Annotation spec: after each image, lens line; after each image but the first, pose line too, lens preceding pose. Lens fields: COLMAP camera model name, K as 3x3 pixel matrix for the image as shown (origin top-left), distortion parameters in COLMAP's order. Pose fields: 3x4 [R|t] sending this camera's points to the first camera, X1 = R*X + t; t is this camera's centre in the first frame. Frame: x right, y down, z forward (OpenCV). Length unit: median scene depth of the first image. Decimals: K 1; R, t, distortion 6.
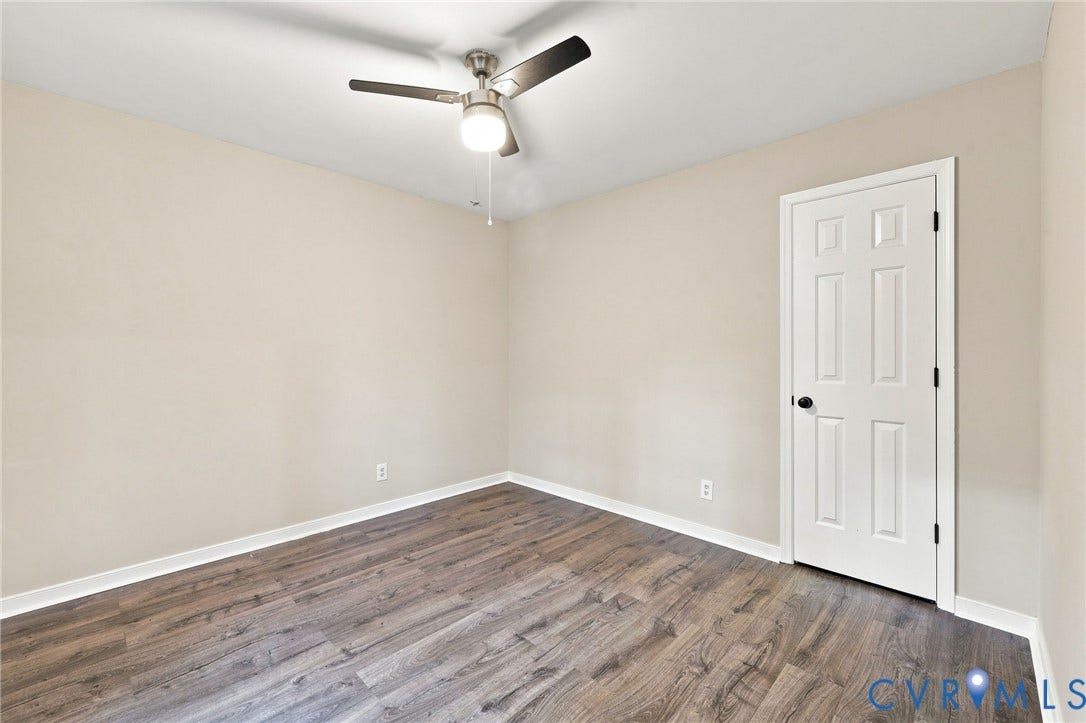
lens RADIAL K [[438.7, 0, 551.2], [0, 438.7, 351.3], [0, 0, 1]] dist [-0.000622, -0.000171]
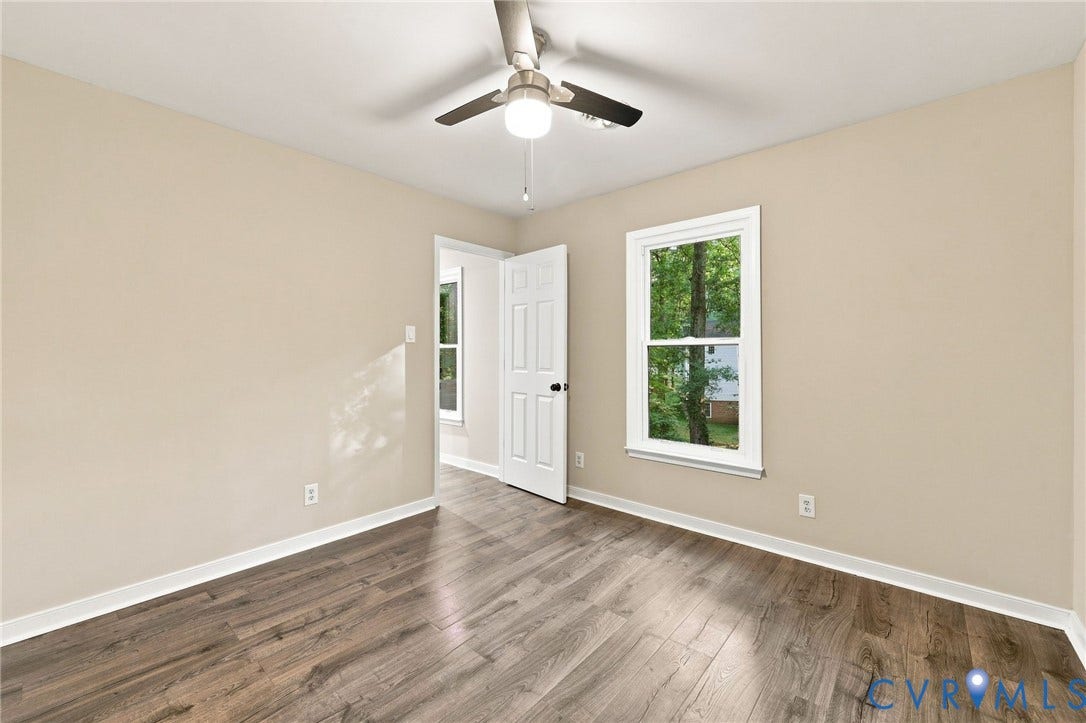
lens RADIAL K [[438.7, 0, 551.2], [0, 438.7, 351.3], [0, 0, 1]] dist [-0.000622, -0.000171]
pose [[-0.998504, -0.003688, -0.054563, -0.150037], [-0.003275, 0.999965, -0.007671, 0.007754], [0.054590, -0.007481, -0.998481, 1.953669]]
